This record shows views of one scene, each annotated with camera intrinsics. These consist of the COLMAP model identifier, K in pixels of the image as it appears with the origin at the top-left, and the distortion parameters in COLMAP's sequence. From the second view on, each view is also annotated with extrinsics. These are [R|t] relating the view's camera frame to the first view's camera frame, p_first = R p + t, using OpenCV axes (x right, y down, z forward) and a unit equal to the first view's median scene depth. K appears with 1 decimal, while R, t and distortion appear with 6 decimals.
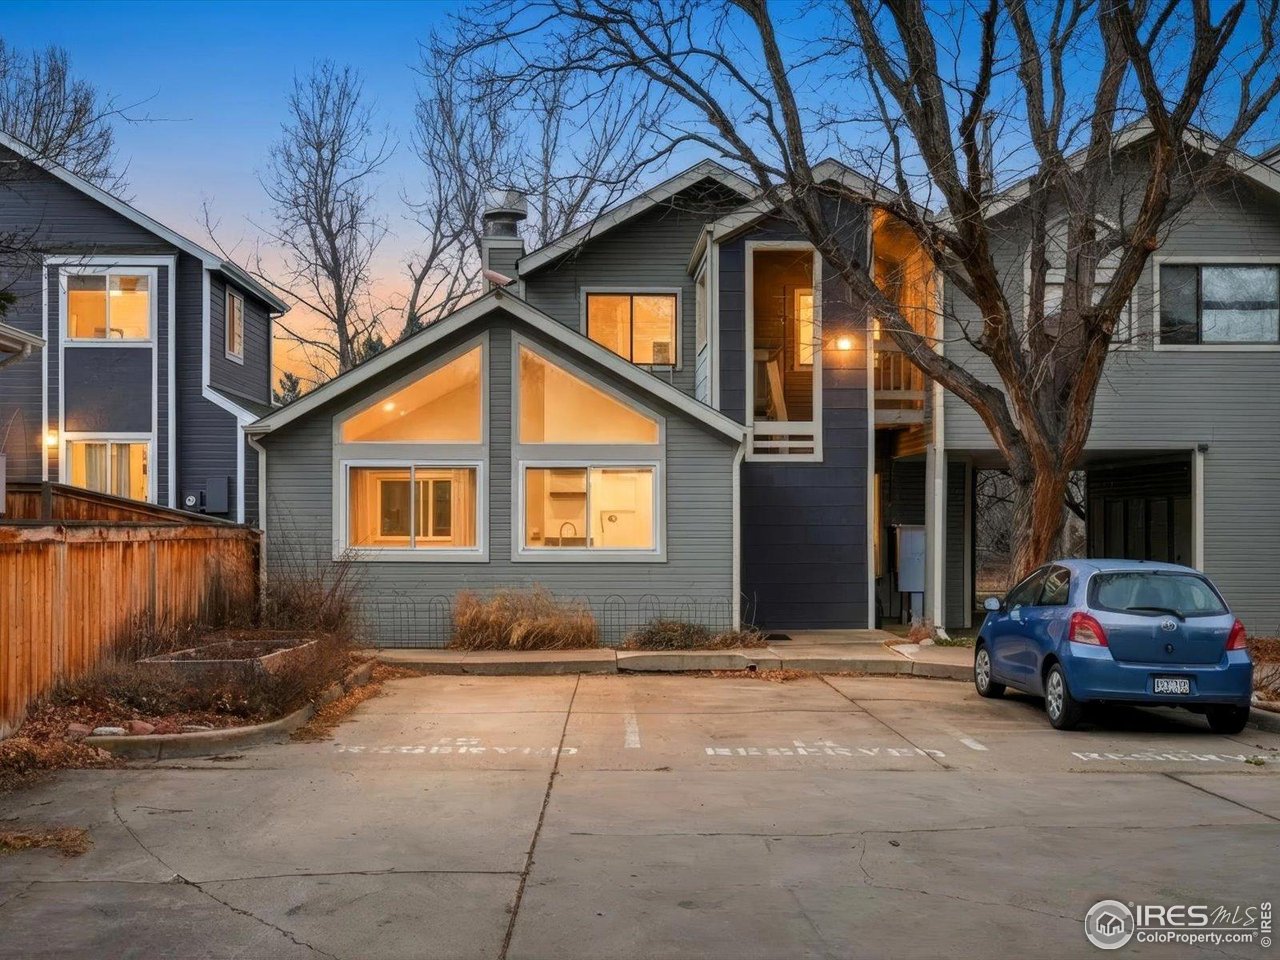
lens RADIAL K [[1419.2, 0, 641.5], [0, 1419.2, 517.7], [0, 0, 1]] dist [-0.009073, 0.007643]
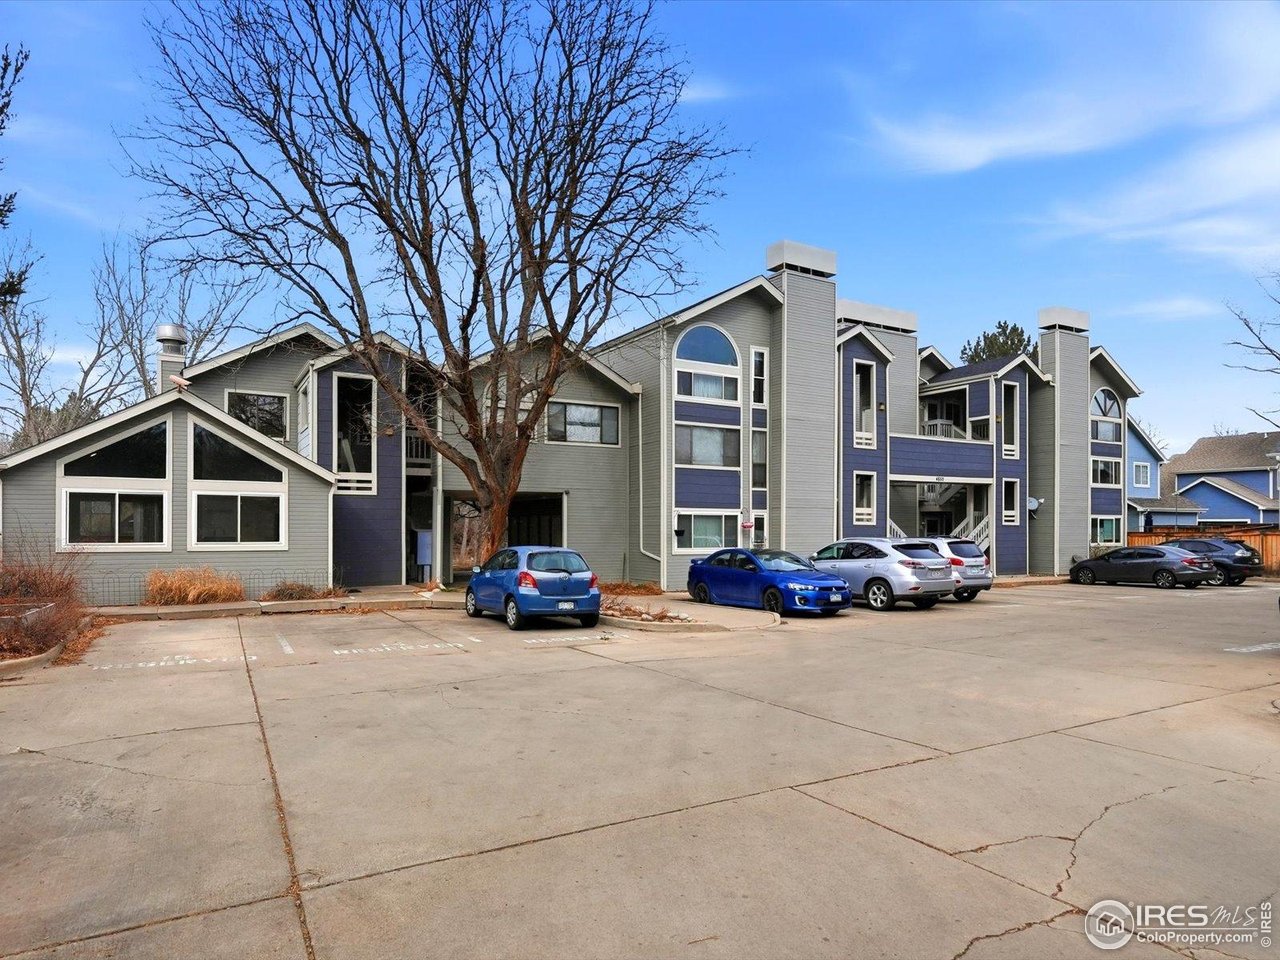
lens RADIAL K [[759.0, 0, 624.1], [0, 759.0, 521.4], [0, 0, 1]] dist [-0.003977, 0.001306]
pose [[0.889509, 0.004595, 0.456894, -0.043364], [-0.002192, 0.999981, -0.005790, -0.000096], [-0.456912, 0.004149, 0.889502, -0.027519]]
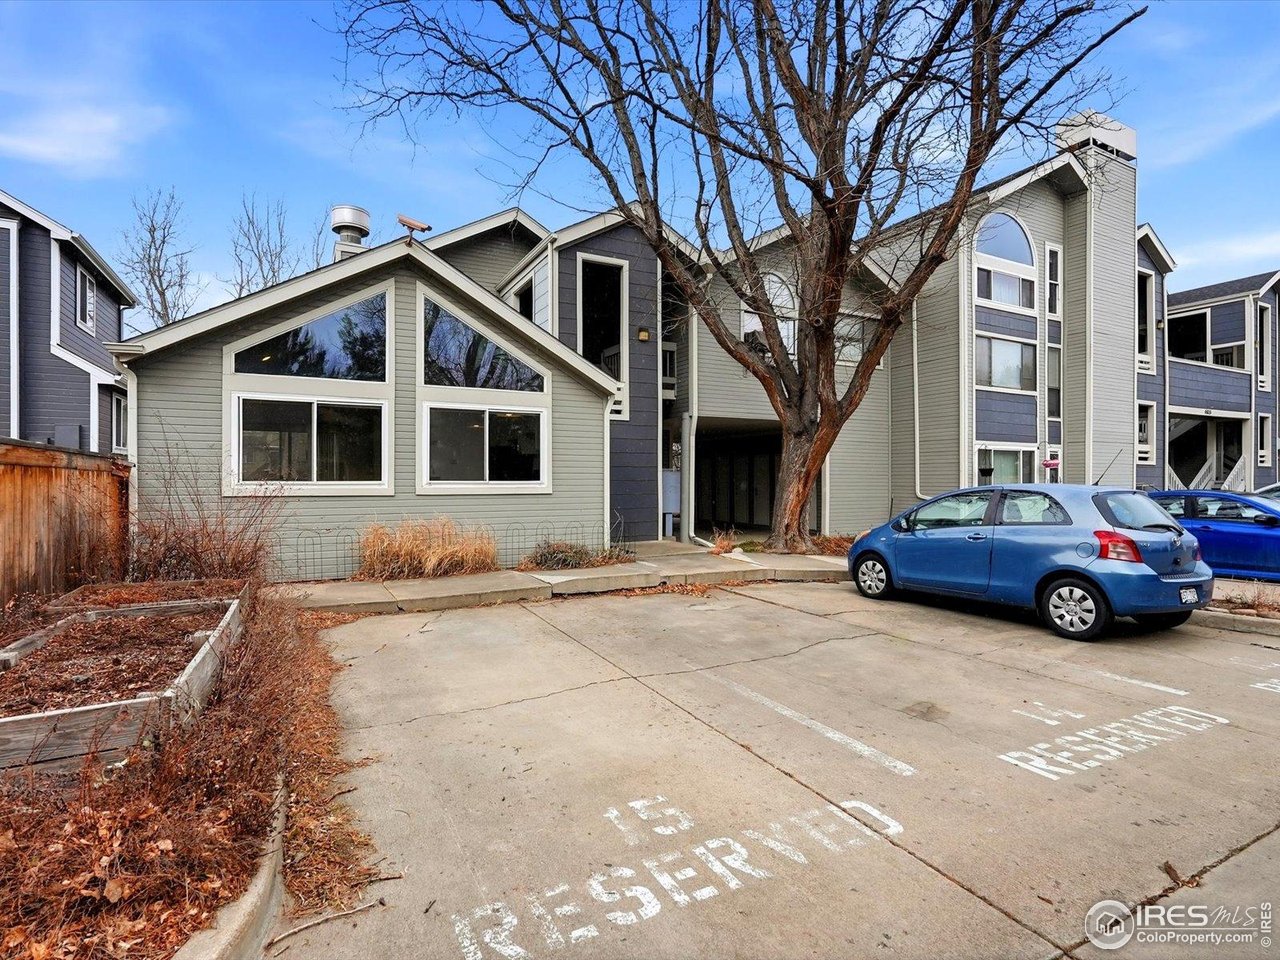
lens RADIAL K [[644.1, 0, 642.1], [0, 644.1, 473.1], [0, 0, 1]] dist [-0.022086, 0.013207]
pose [[0.902970, 0.002429, 0.429696, -0.150433], [-0.000206, 0.999986, -0.005219, 0.017641], [-0.429703, 0.004624, 0.902959, 0.498094]]
